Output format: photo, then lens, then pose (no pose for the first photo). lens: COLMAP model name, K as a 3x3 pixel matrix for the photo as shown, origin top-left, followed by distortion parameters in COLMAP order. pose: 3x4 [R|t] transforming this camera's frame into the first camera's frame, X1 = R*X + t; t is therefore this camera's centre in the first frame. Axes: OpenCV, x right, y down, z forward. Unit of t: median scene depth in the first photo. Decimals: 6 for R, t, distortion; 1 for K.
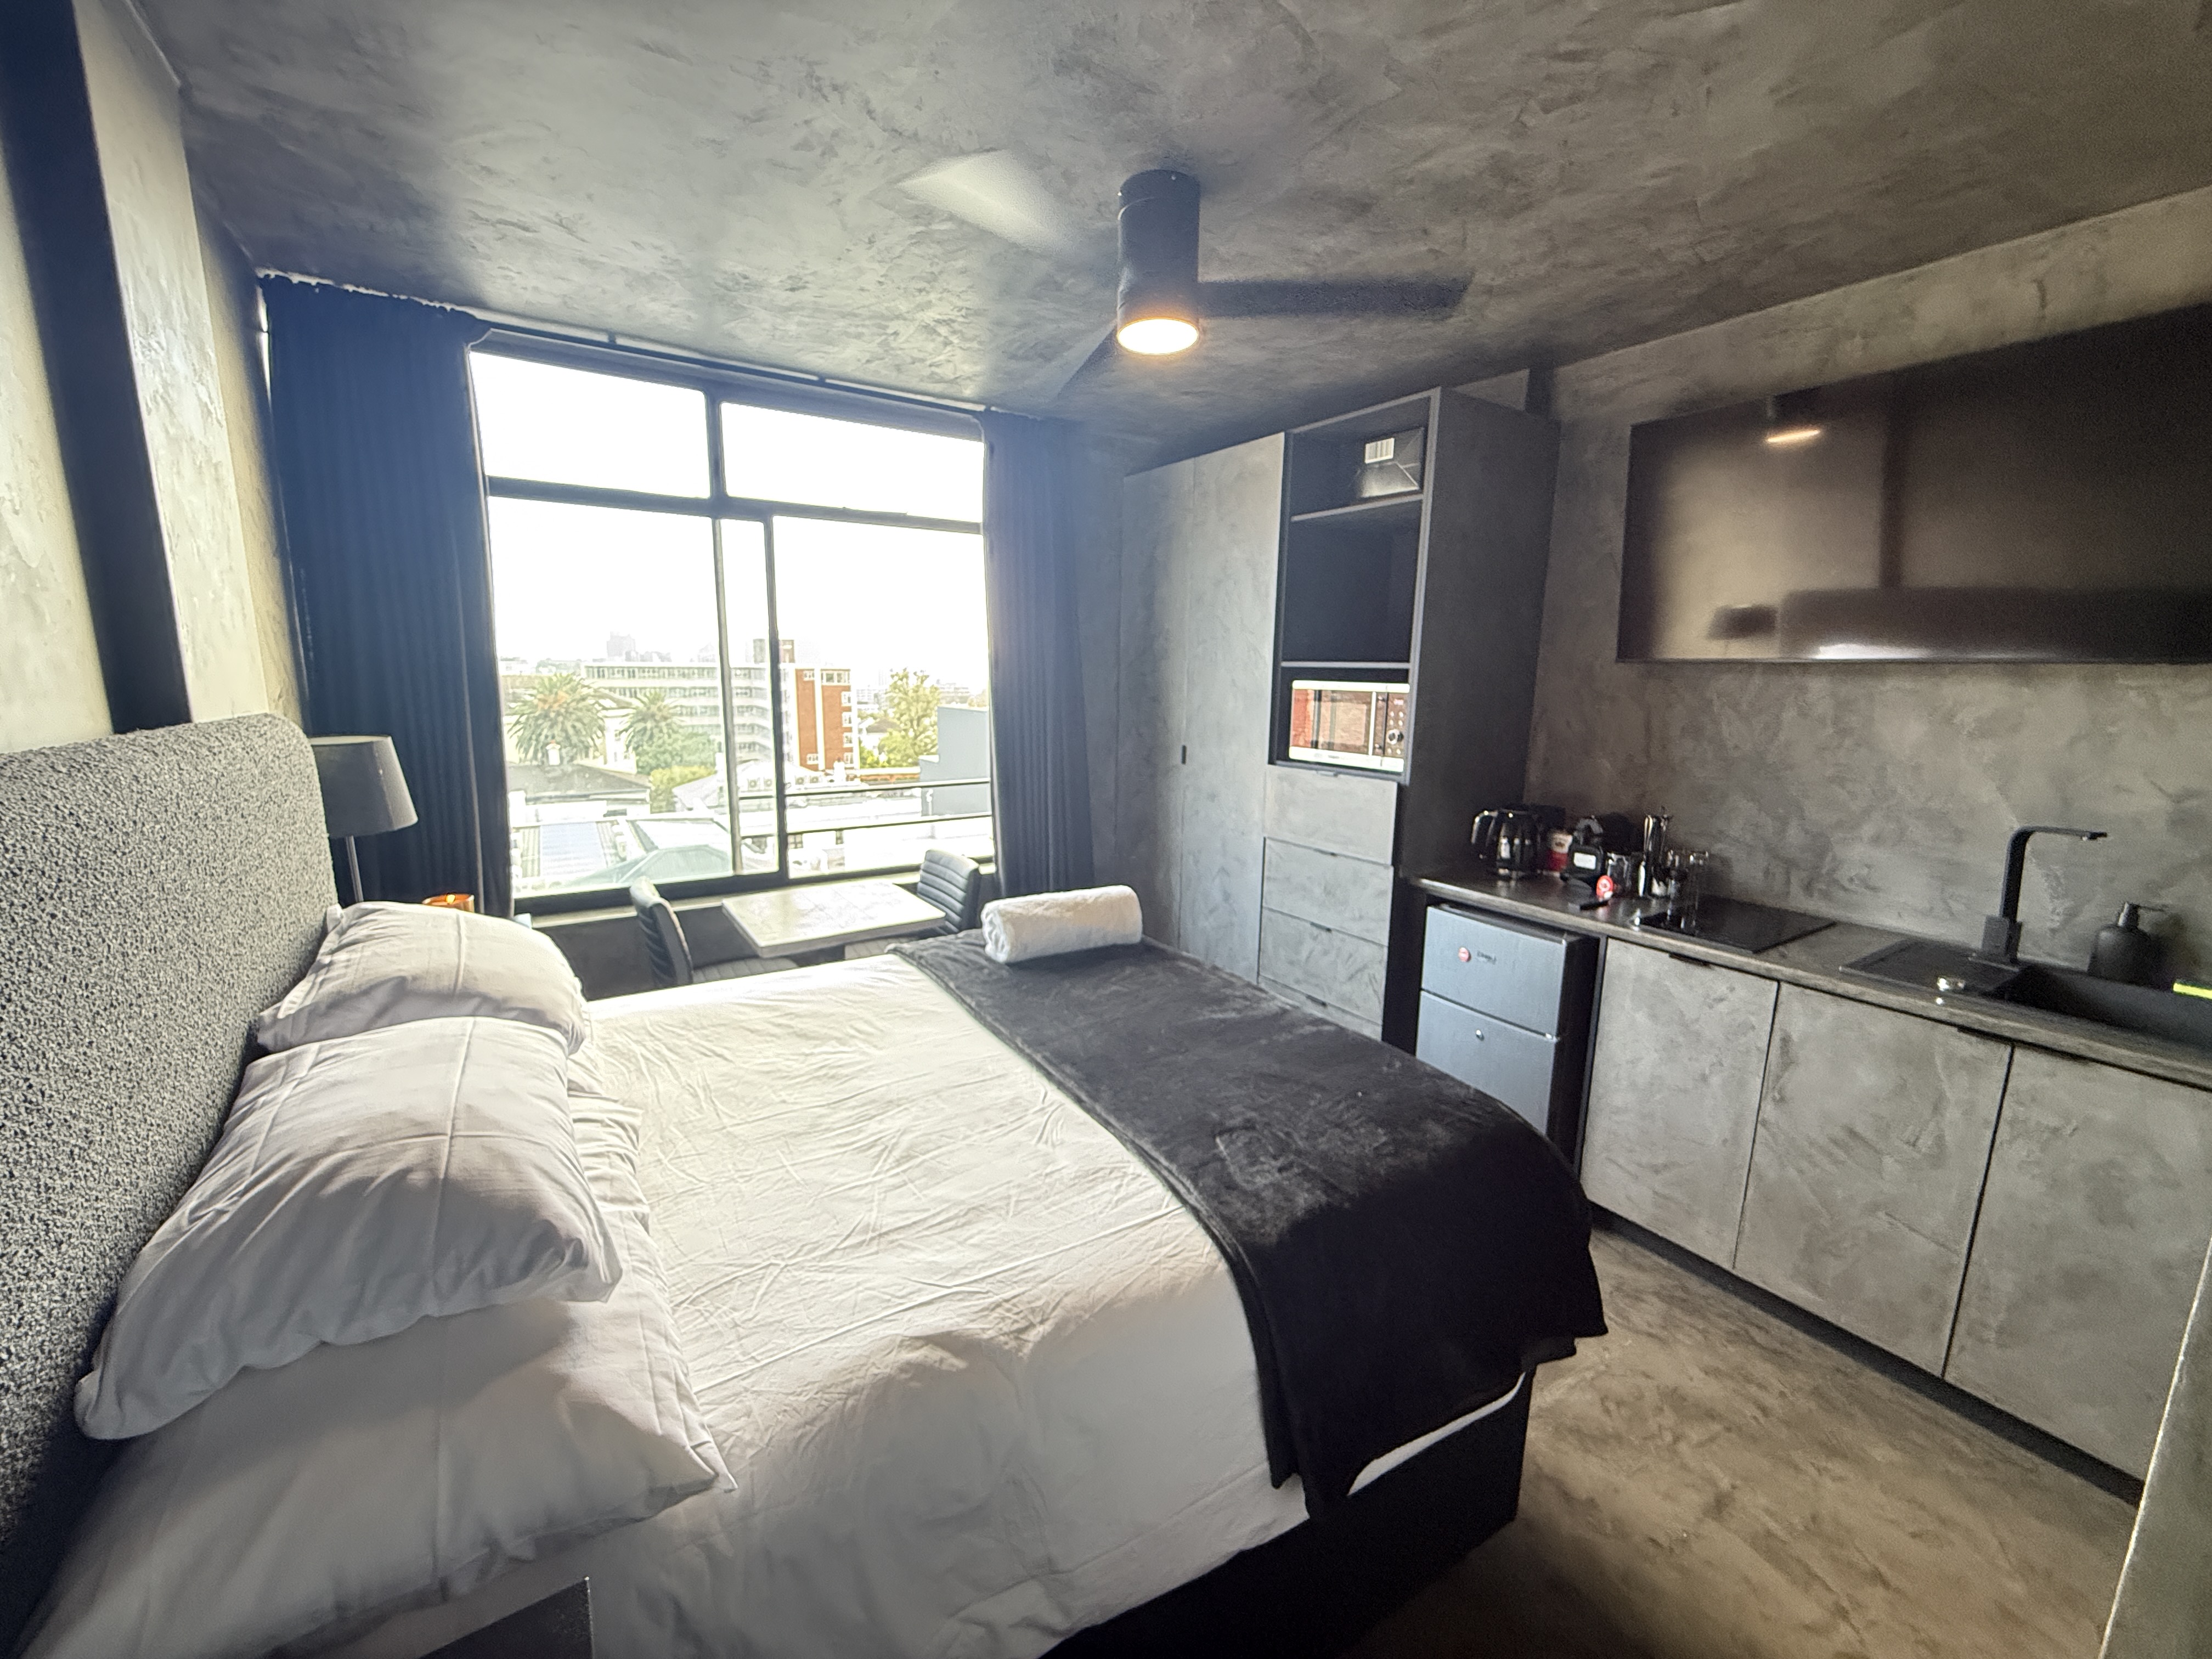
lens RADIAL K [[880.6, 0, 1100.3], [0, 880.6, 827.5], [0, 0, 1]] dist [-0.003639, 0.000661]
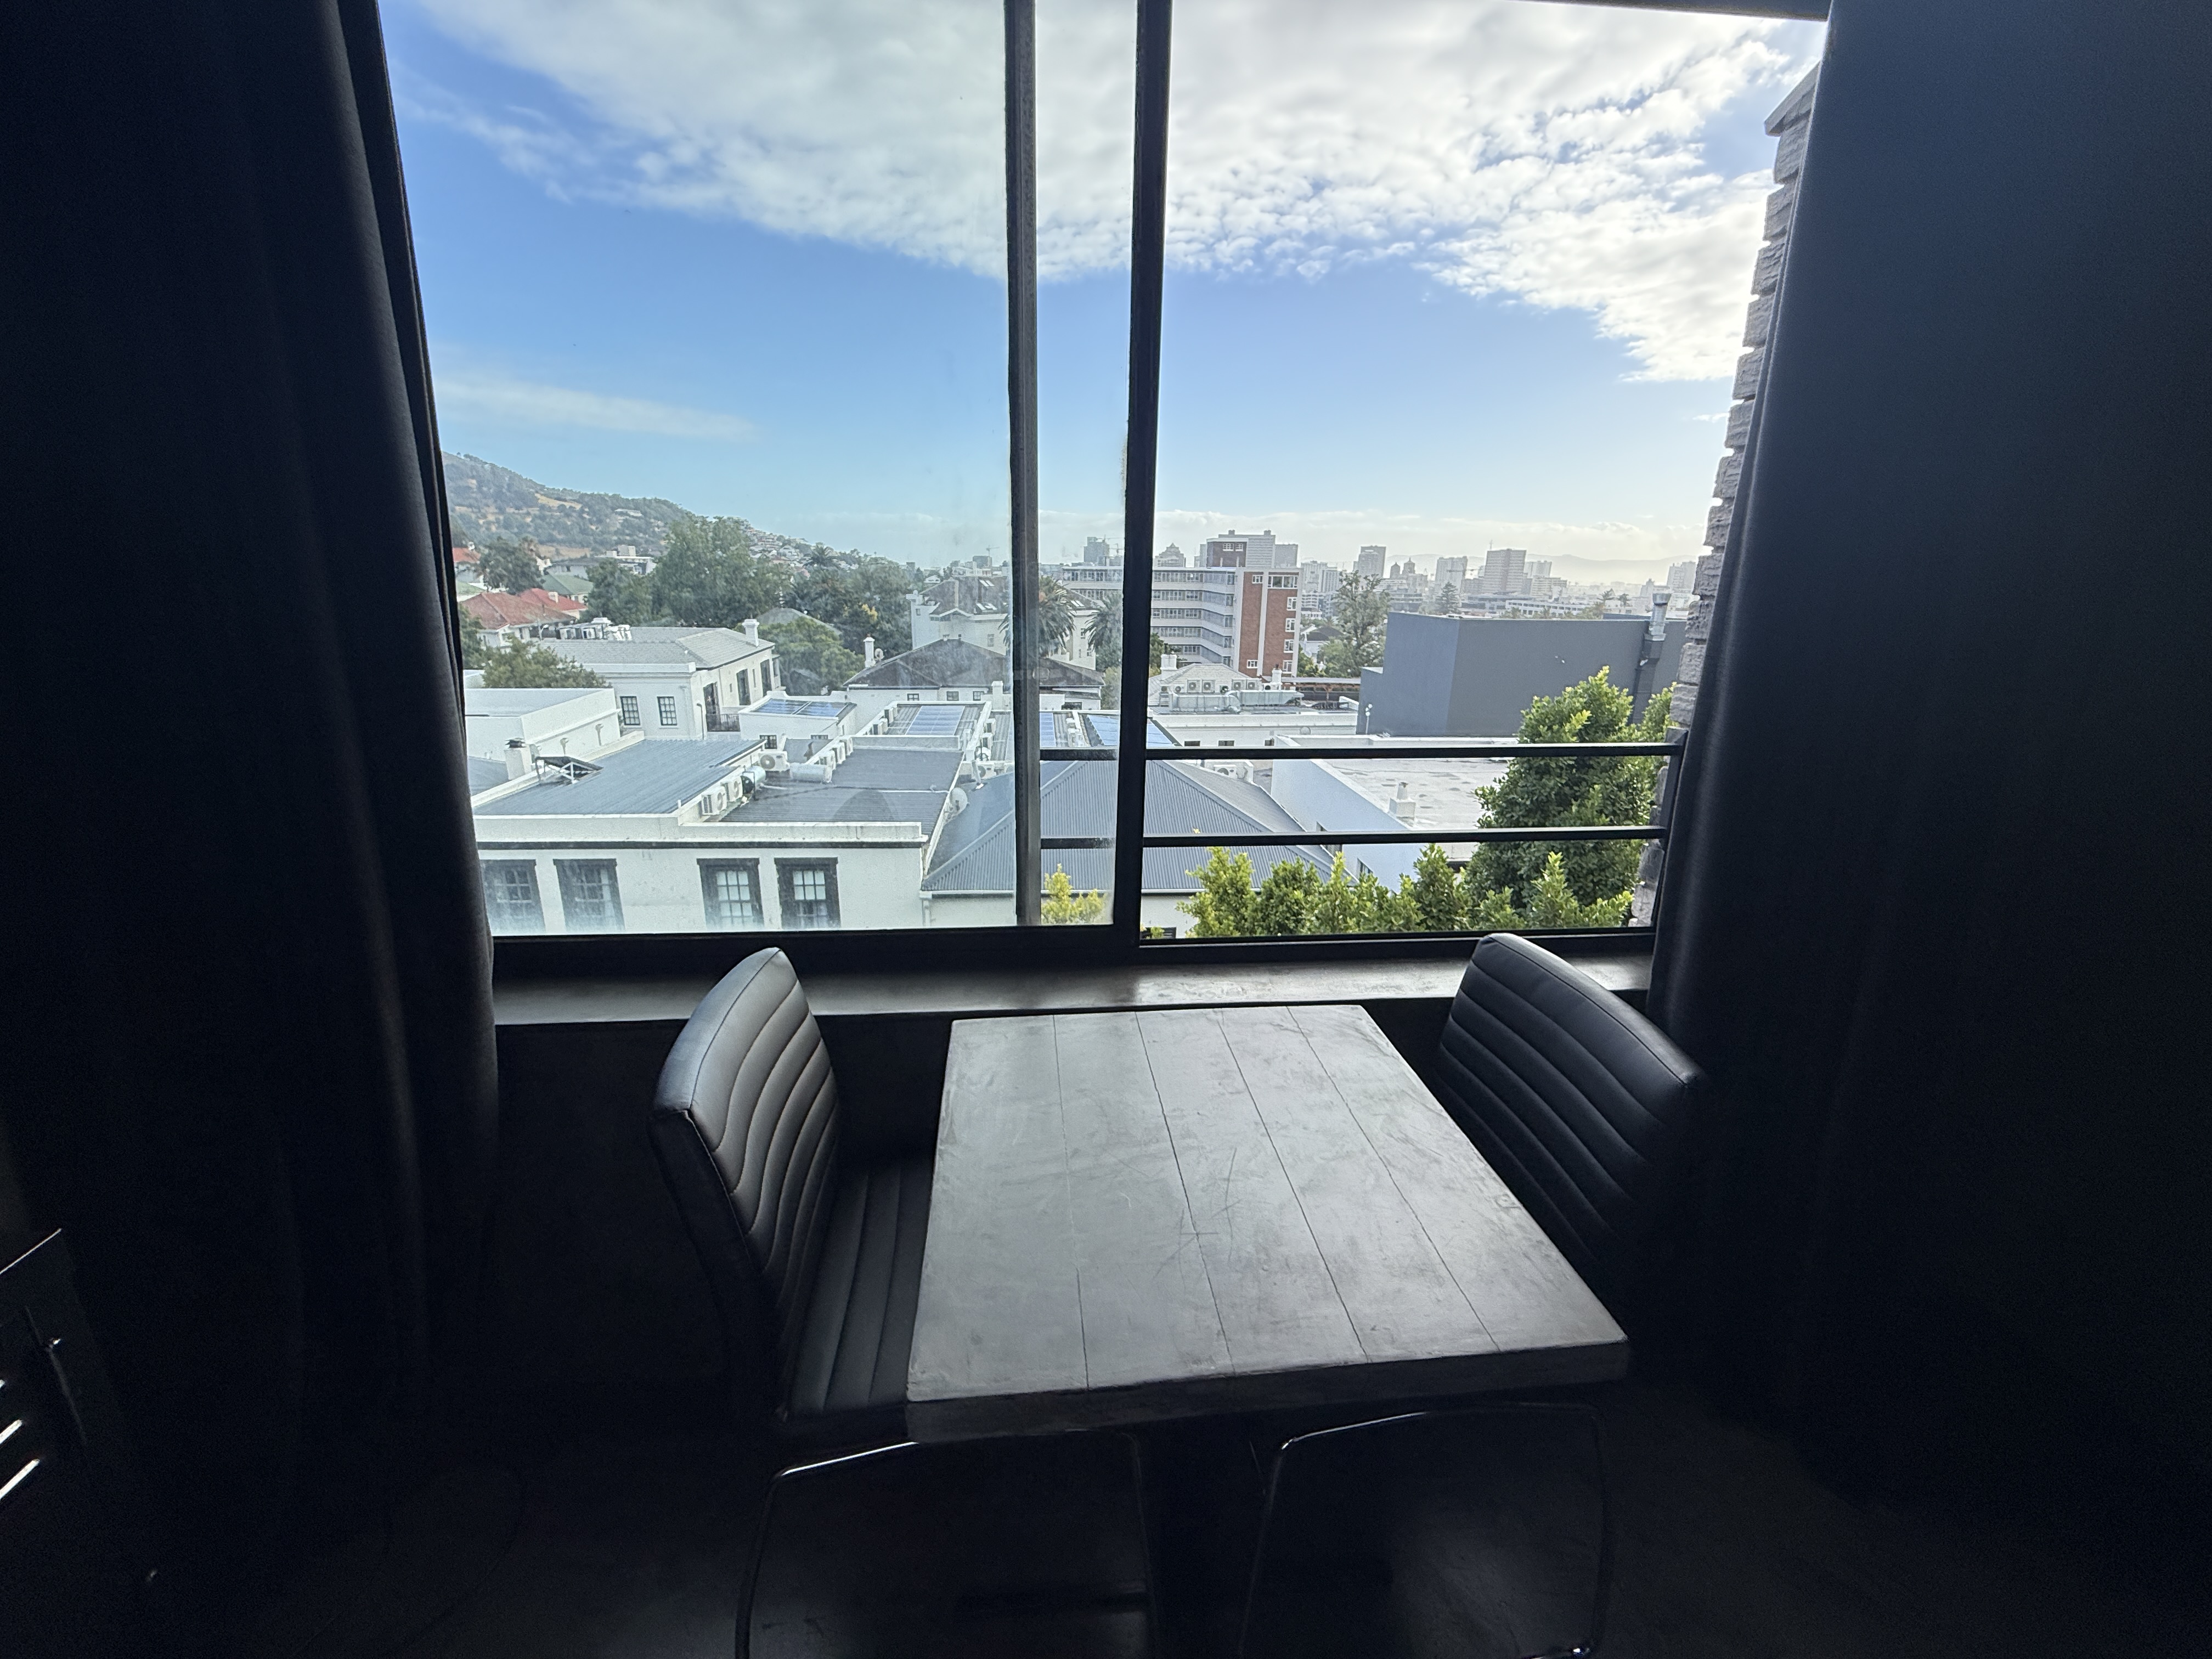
lens RADIAL K [[880.6, 0, 1102.2], [0, 880.6, 825.7], [0, 0, 1]] dist [-0.003639, 0.000661]
pose [[0.885219, 0.129450, -0.446800, -0.274442], [-0.084020, 0.989196, 0.120132, -0.078361], [0.457523, -0.068803, 0.886532, 0.934376]]
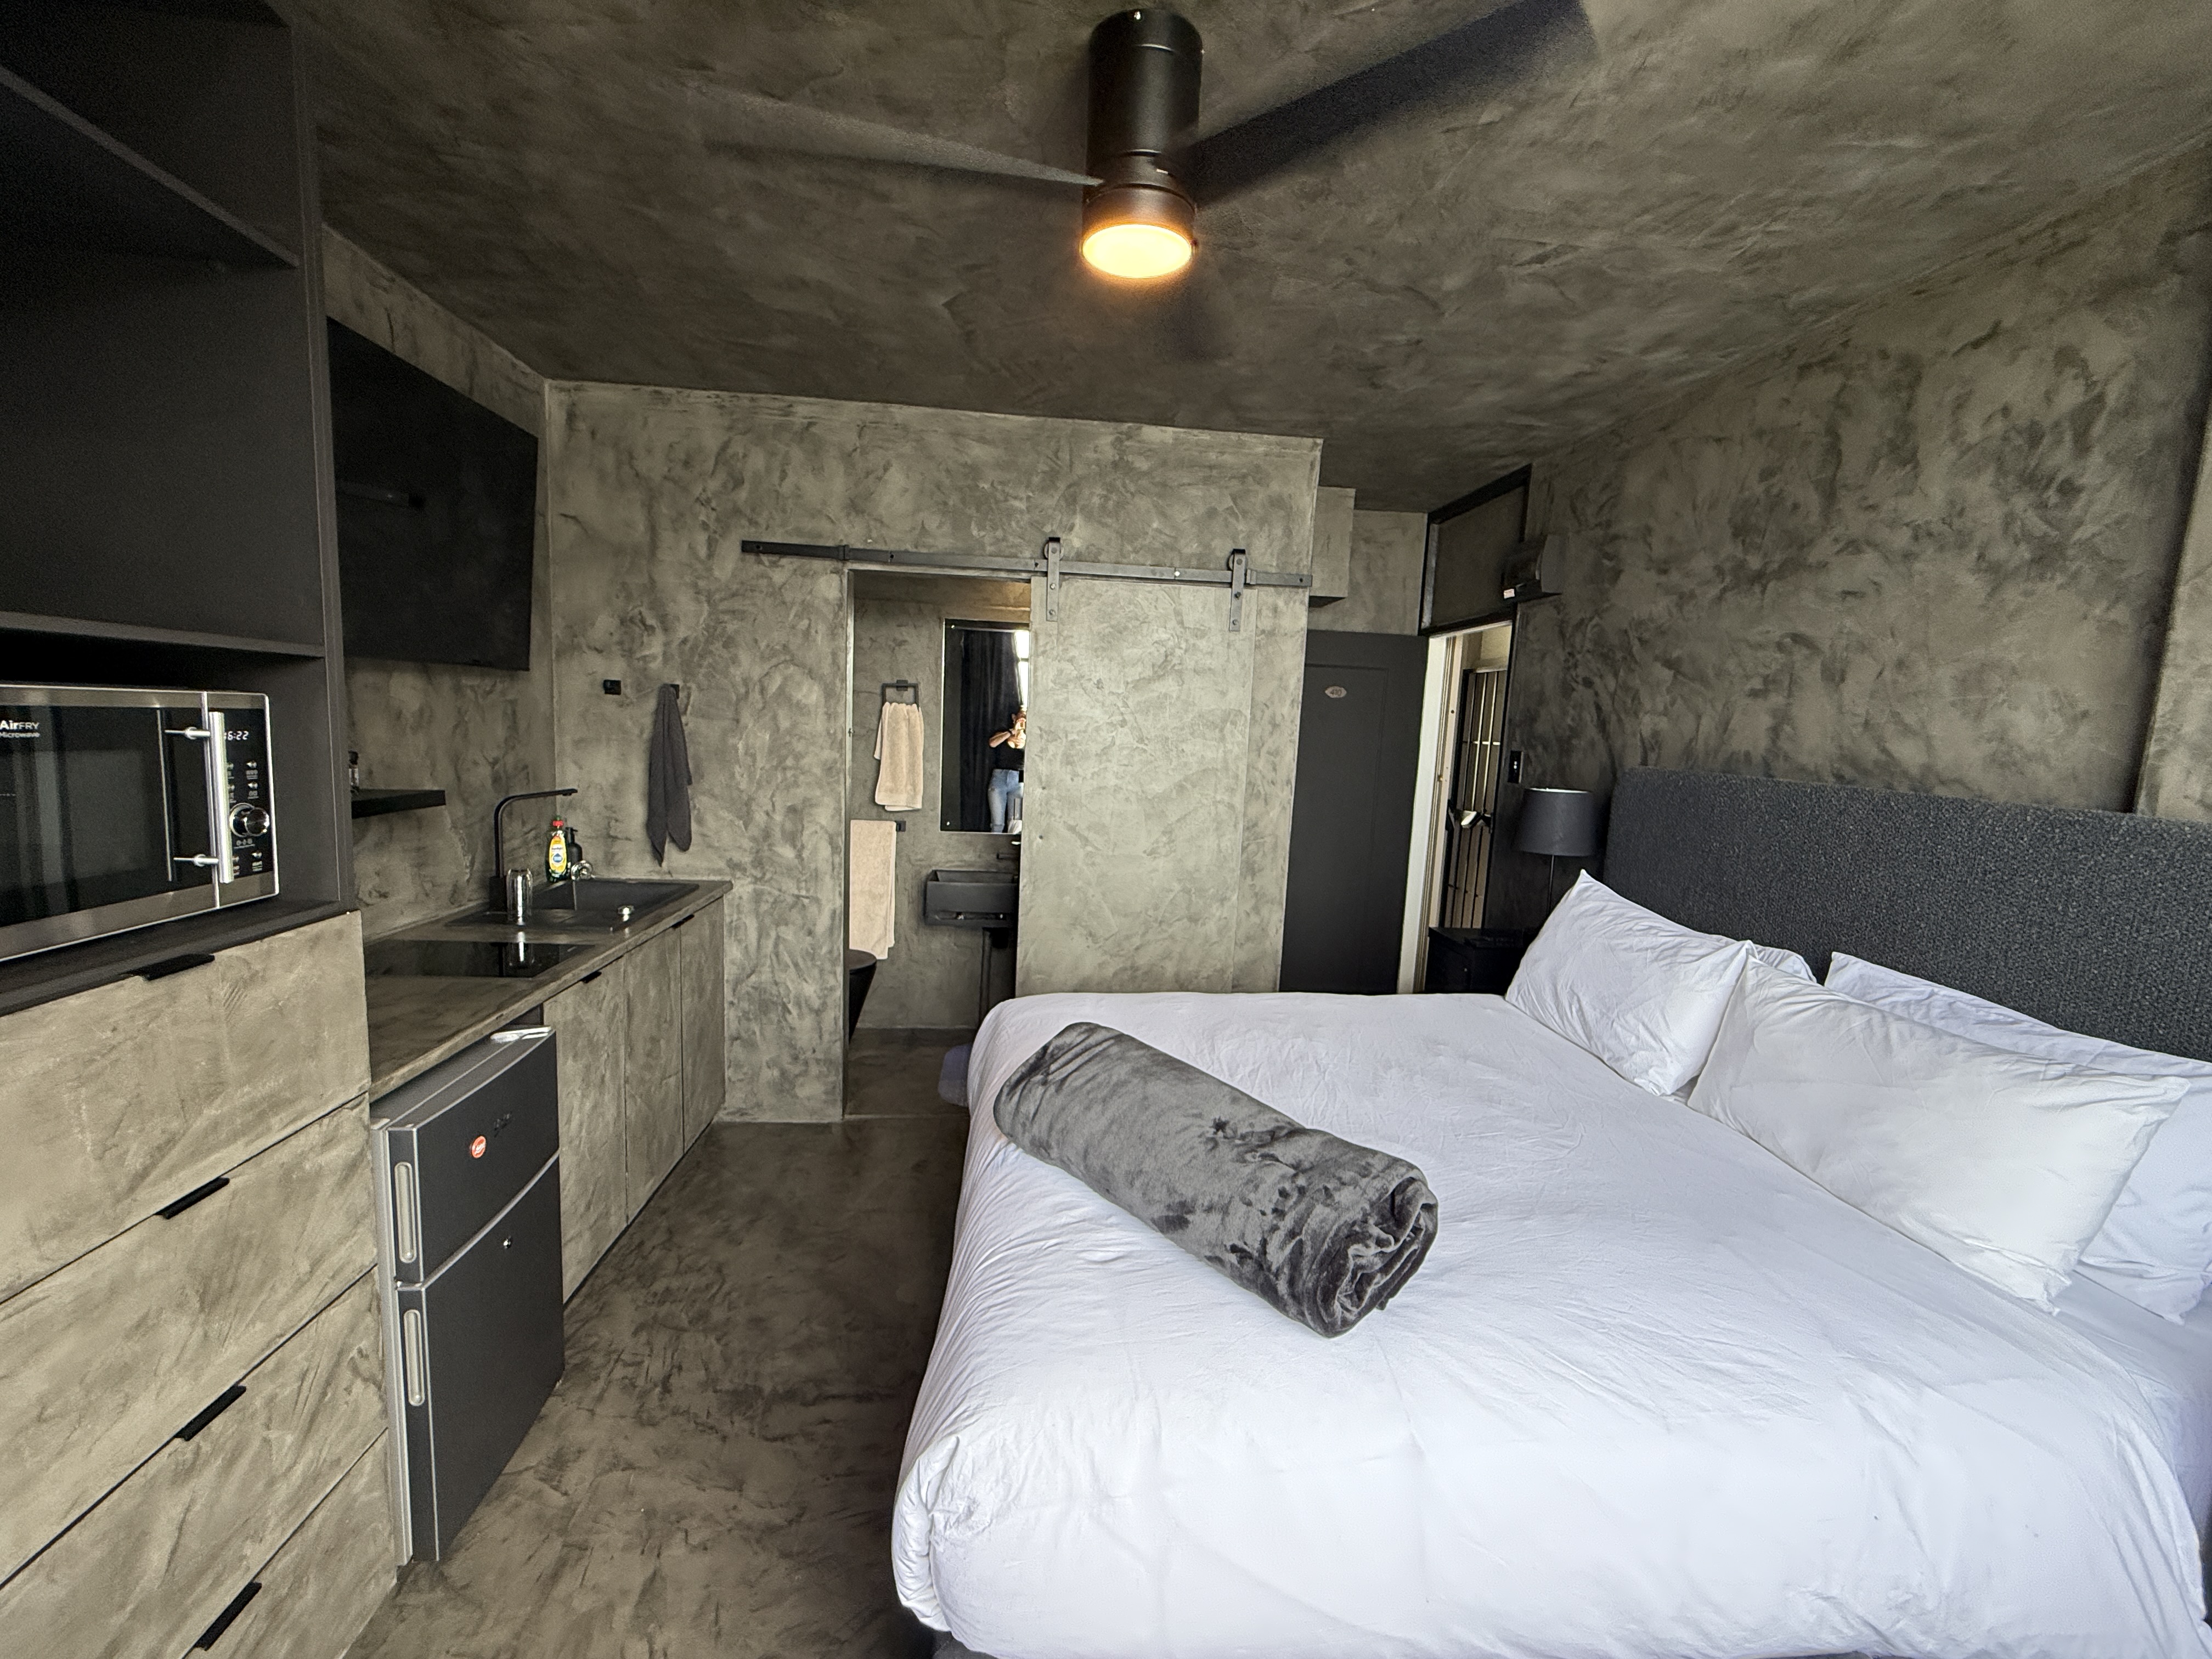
lens RADIAL K [[880.6, 0, 1094.4], [0, 880.6, 824.4], [0, 0, 1]] dist [-0.003639, 0.000661]
pose [[-0.877701, -0.108627, 0.466734, -0.243315], [0.028253, 0.960545, 0.276687, -0.253869], [-0.478375, 0.256035, -0.840002, 1.455047]]
